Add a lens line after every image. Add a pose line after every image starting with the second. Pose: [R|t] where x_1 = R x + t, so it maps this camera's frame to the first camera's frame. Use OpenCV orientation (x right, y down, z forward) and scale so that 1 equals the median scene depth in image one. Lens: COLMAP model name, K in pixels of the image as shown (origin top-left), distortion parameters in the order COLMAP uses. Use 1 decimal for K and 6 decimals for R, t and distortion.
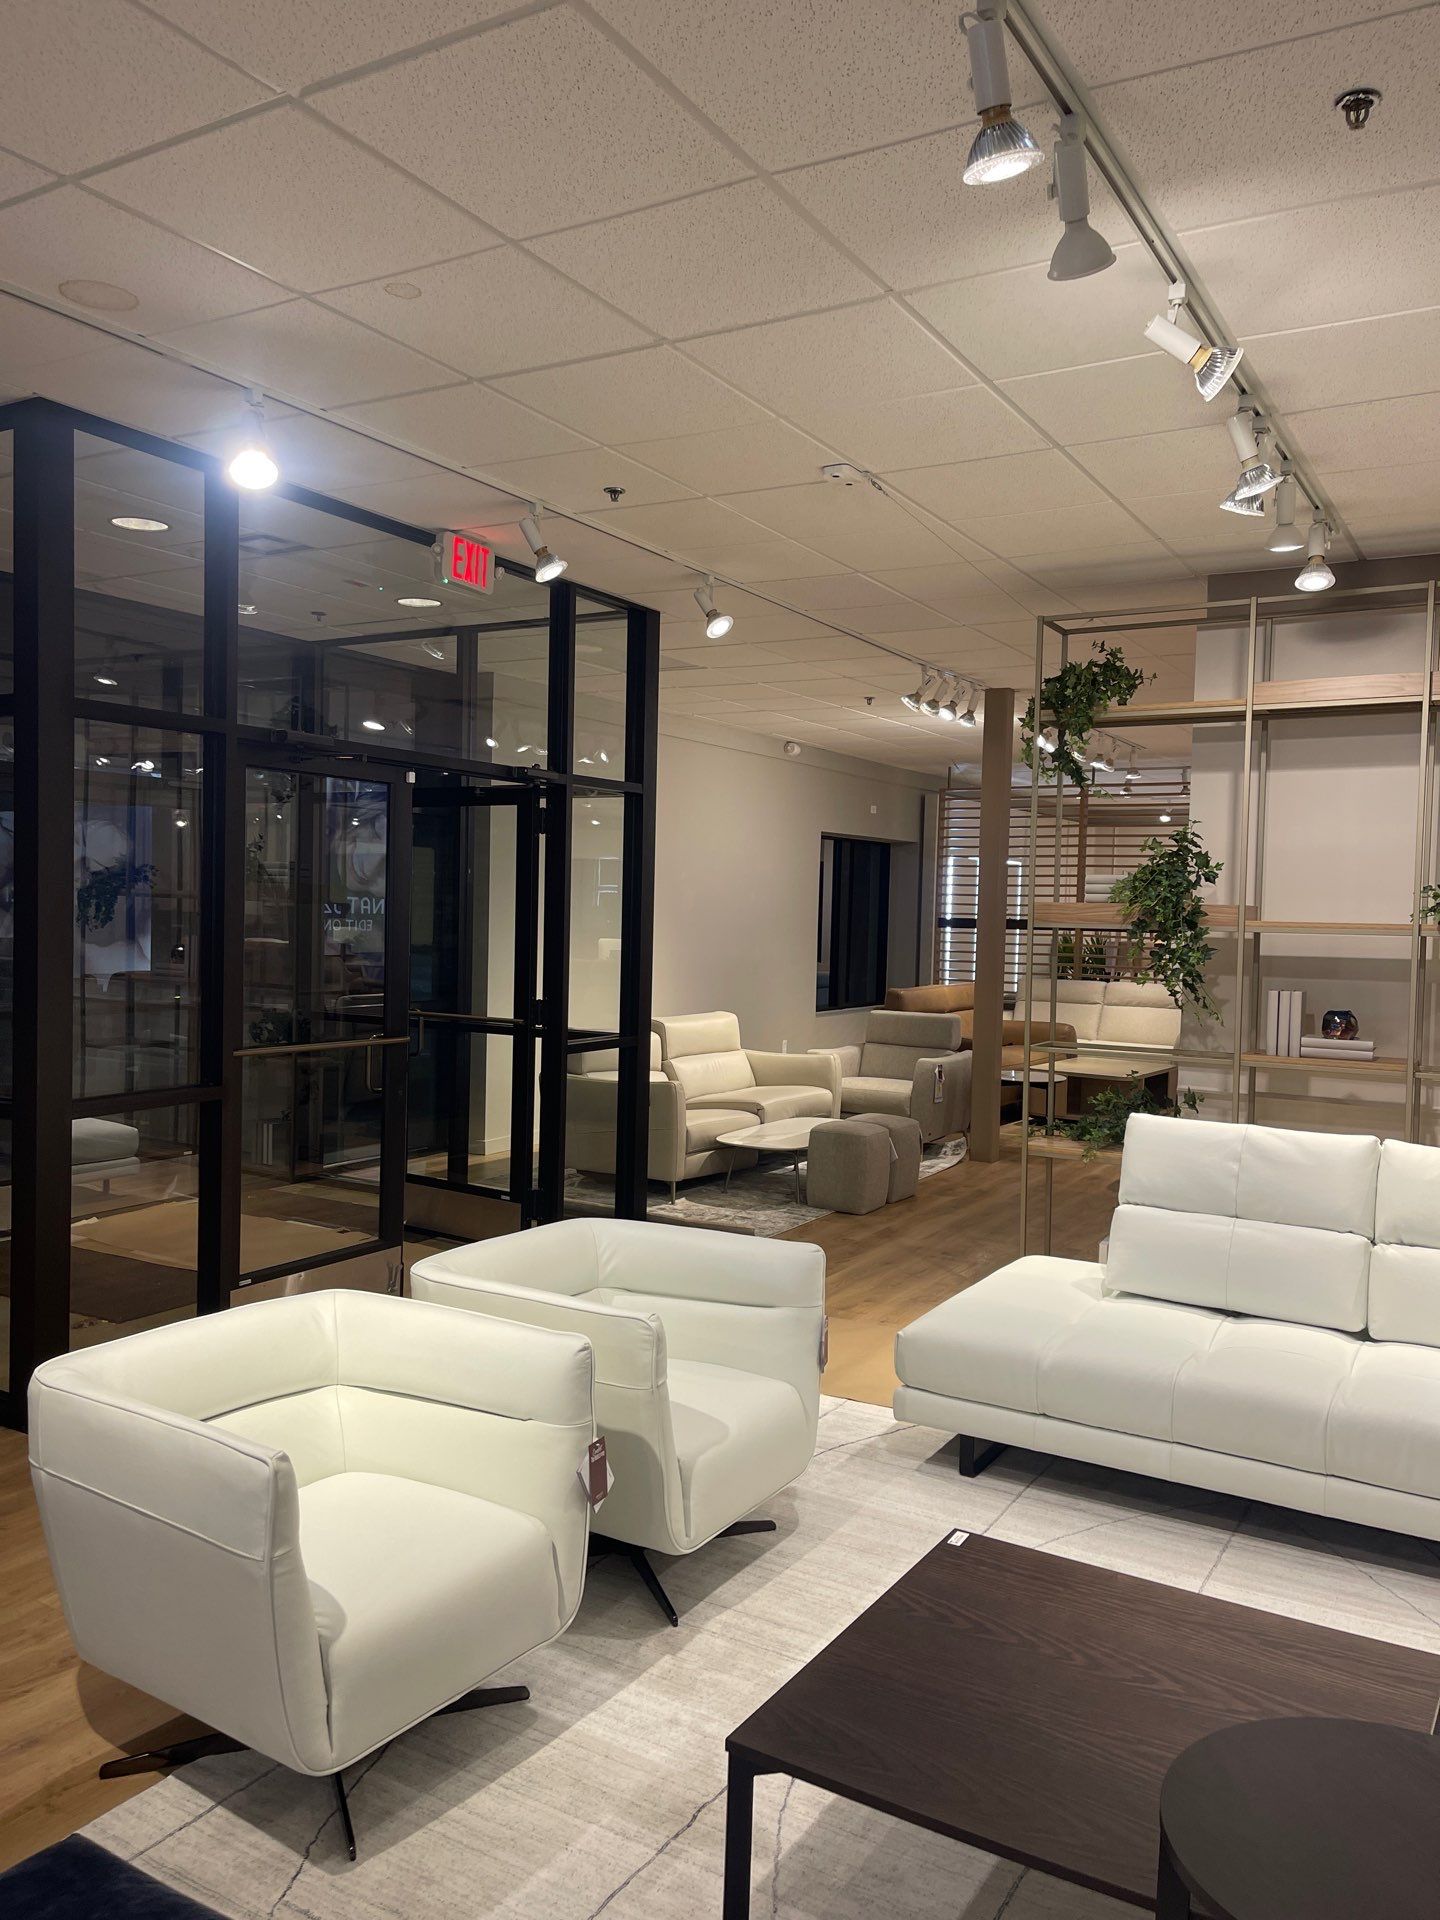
lens RADIAL K [[1455.5, 0, 720.0], [0, 1455.5, 960.0], [0, 0, 1]] dist [0.201526, 0.000096]
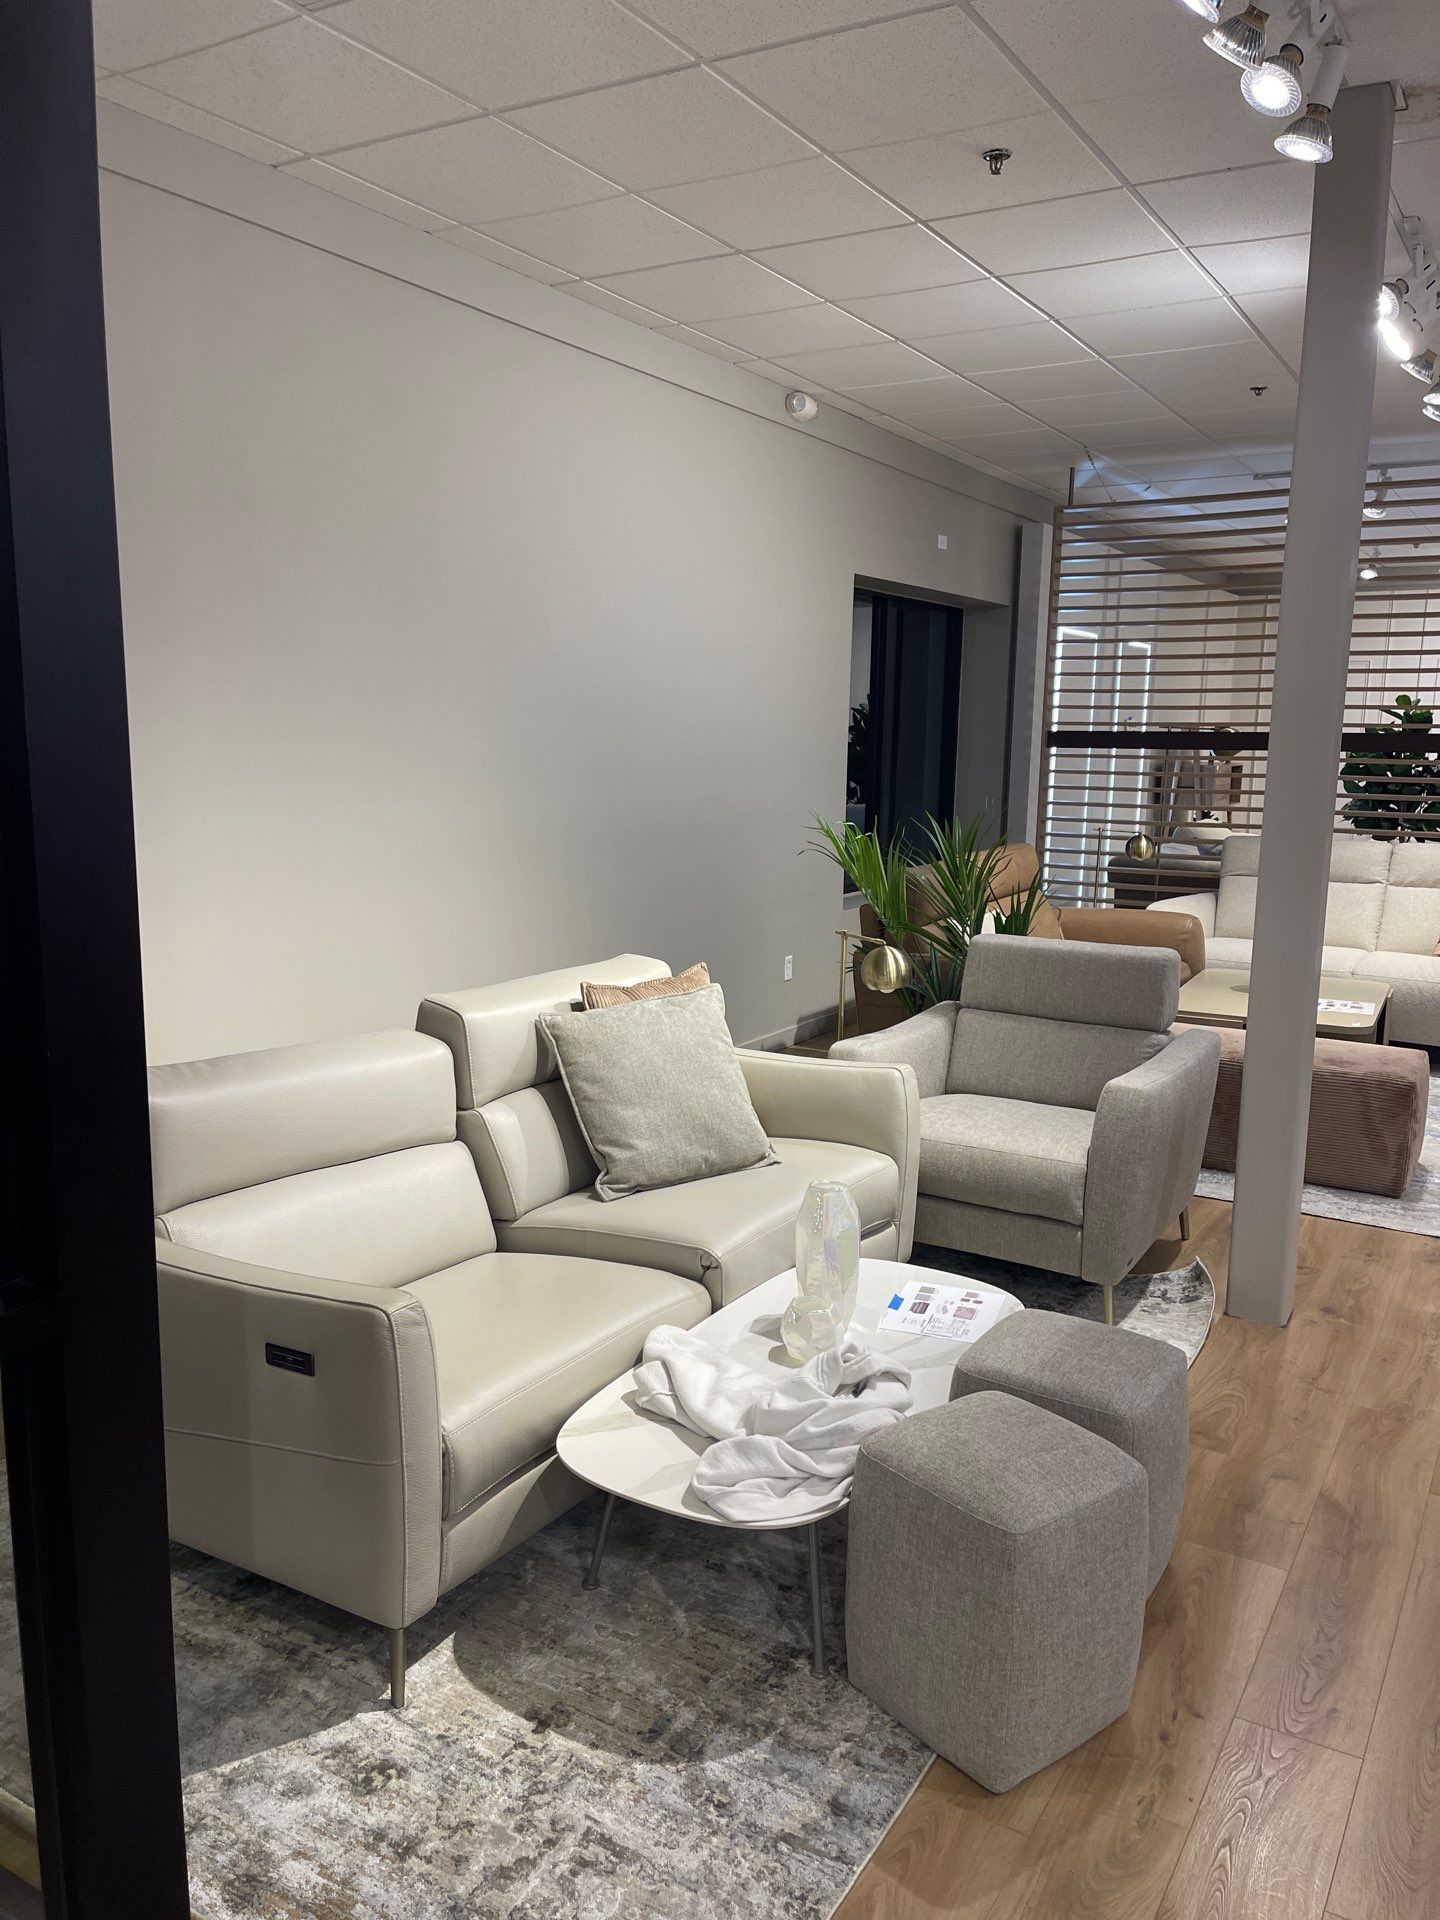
lens RADIAL K [[1455.5, 0, 720.0], [0, 1455.5, 960.0], [0, 0, 1]] dist [0.201526, 0.000096]
pose [[0.999893, -0.010412, -0.010260, 0.021873], [0.011577, 0.992591, 0.120951, -0.010475], [0.008924, -0.121057, 0.992605, 0.408296]]
